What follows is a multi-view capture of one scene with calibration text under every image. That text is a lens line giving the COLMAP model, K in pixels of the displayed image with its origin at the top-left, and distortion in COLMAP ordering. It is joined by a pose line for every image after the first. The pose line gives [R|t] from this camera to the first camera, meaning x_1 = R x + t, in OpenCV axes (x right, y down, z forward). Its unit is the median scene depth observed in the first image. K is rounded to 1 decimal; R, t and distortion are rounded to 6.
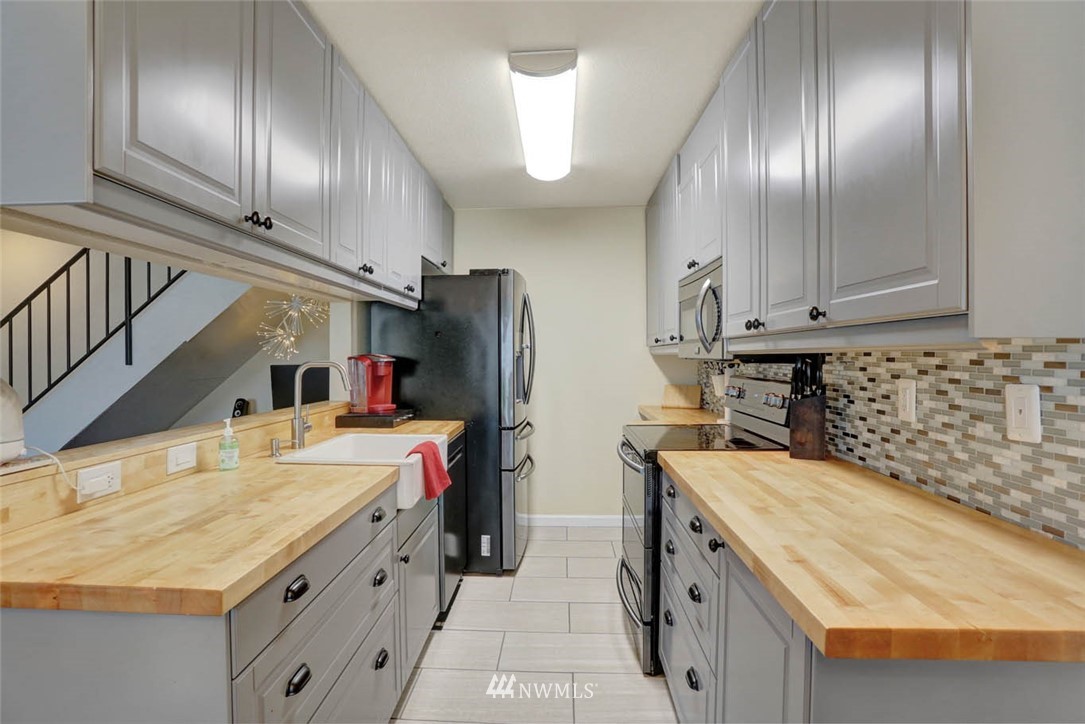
lens RADIAL K [[528.6, 0, 543.2], [0, 528.6, 361.2], [0, 0, 1]] dist [-0.066636, 0.024246]
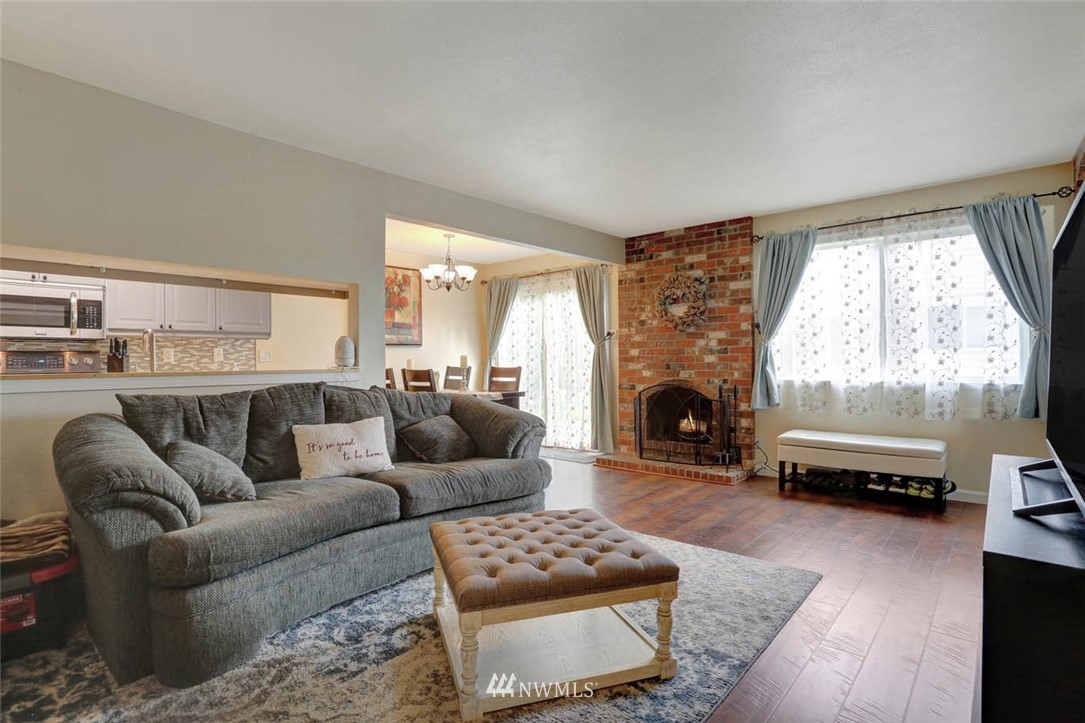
lens RADIAL K [[528.6, 0, 545.3], [0, 528.6, 365.5], [0, 0, 1]] dist [-0.066636, 0.024246]
pose [[-0.769991, 0.006056, 0.638026, -2.187171], [0.018910, 0.999732, 0.013331, 0.103758], [-0.637775, 0.022330, -0.769899, 1.429336]]
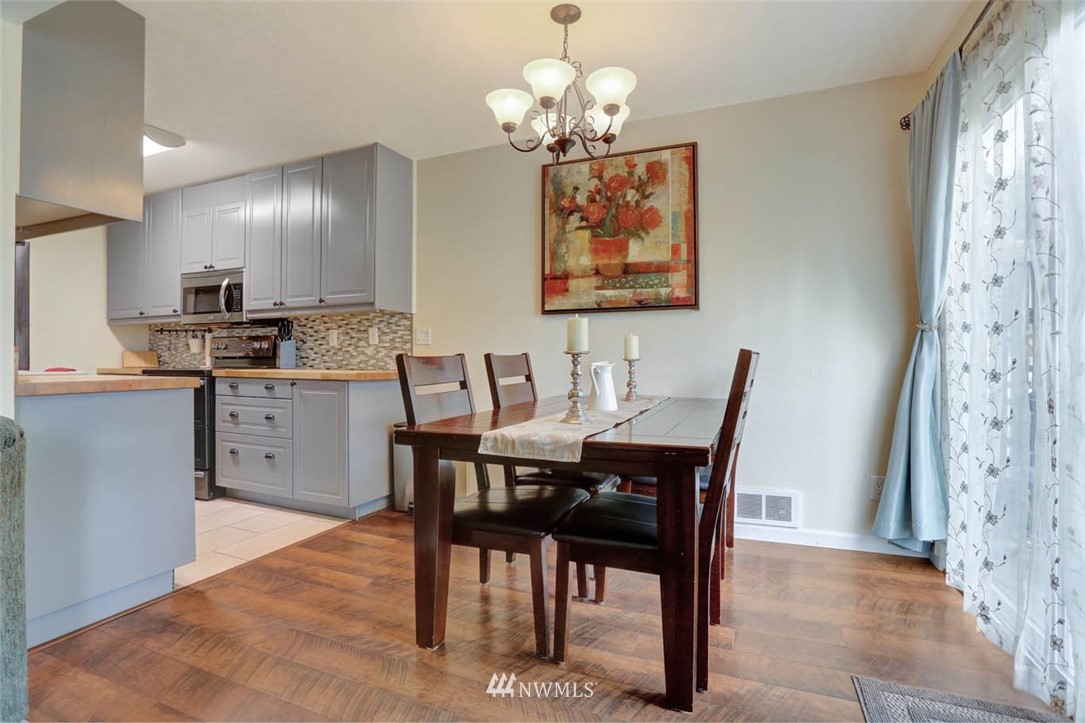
lens RADIAL K [[528.6, 0, 539.0], [0, 528.6, 357.6], [0, 0, 1]] dist [-0.066636, 0.024246]
pose [[0.363891, 0.004835, 0.931429, -1.045162], [0.010740, 0.999898, -0.009386, 0.159380], [-0.931379, 0.013419, 0.363803, -0.709937]]
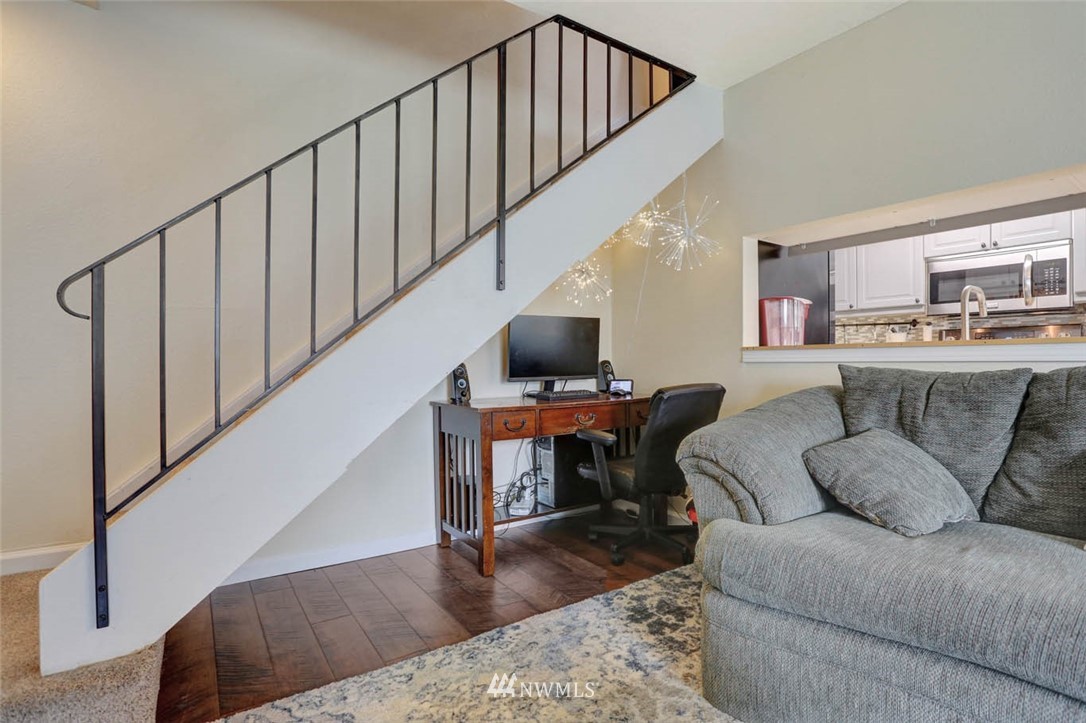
lens RADIAL K [[529.1, 0, 536.5], [0, 529.1, 364.1], [0, 0, 1]] dist [-0.066636, 0.024246]
pose [[0.811853, -0.002931, 0.583854, -1.811094], [0.007974, 0.999950, -0.006068, 0.162497], [-0.583807, 0.009582, 0.811836, 0.710212]]
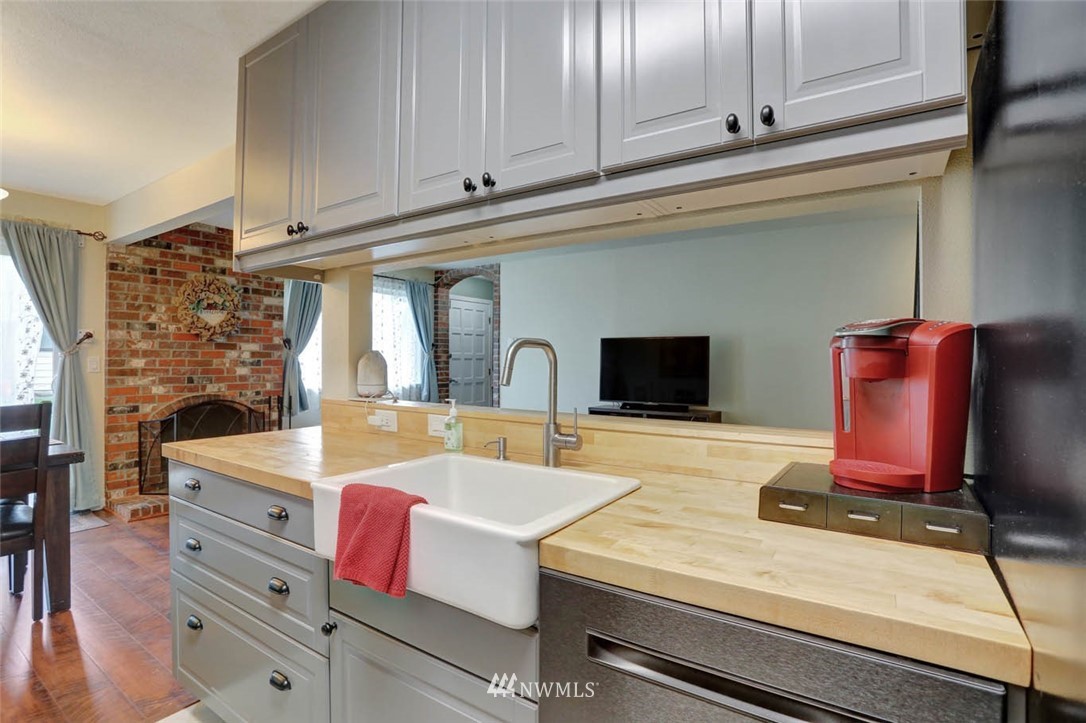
lens RADIAL K [[529.1, 0, 537.2], [0, 529.1, 359.0], [0, 0, 1]] dist [-0.066636, 0.024246]
pose [[-0.541483, 0.001668, -0.840710, 0.171424], [-0.012527, 0.999871, 0.010053, 0.019401], [0.840618, 0.015975, -0.541392, 1.459582]]
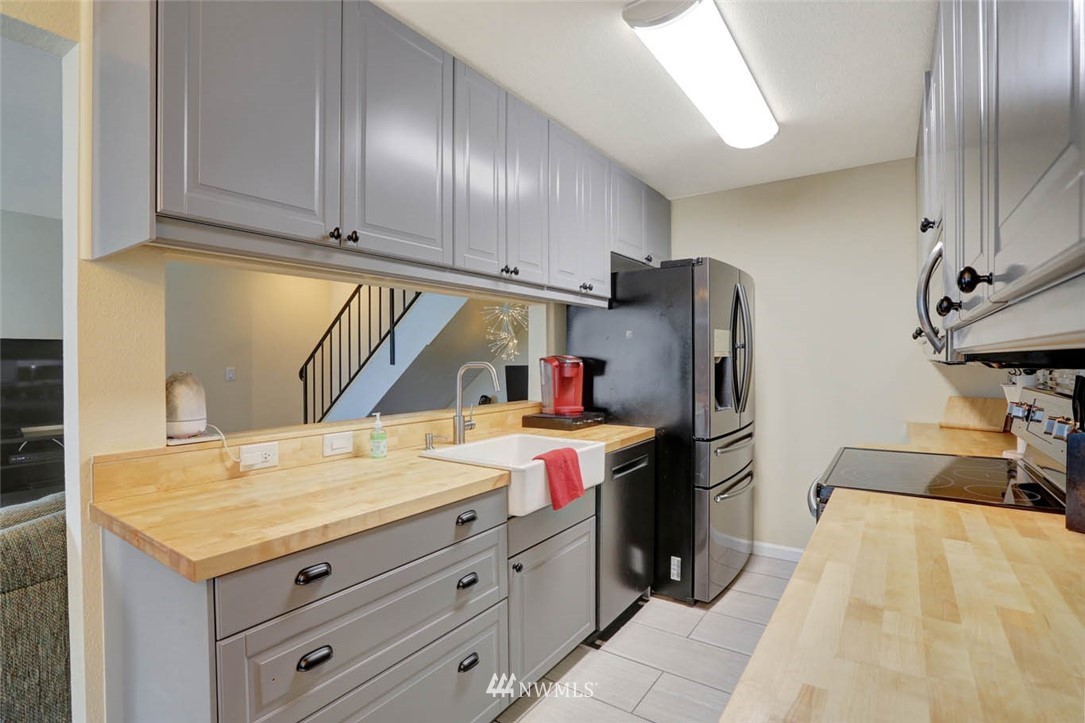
lens RADIAL K [[528.6, 0, 553.9], [0, 528.6, 363.7], [0, 0, 1]] dist [-0.066636, 0.024246]
pose [[0.843324, 0.005445, -0.537379, 0.314294], [-0.003822, 0.999984, 0.004134, -0.002329], [0.537393, -0.001432, 0.843331, 0.219923]]
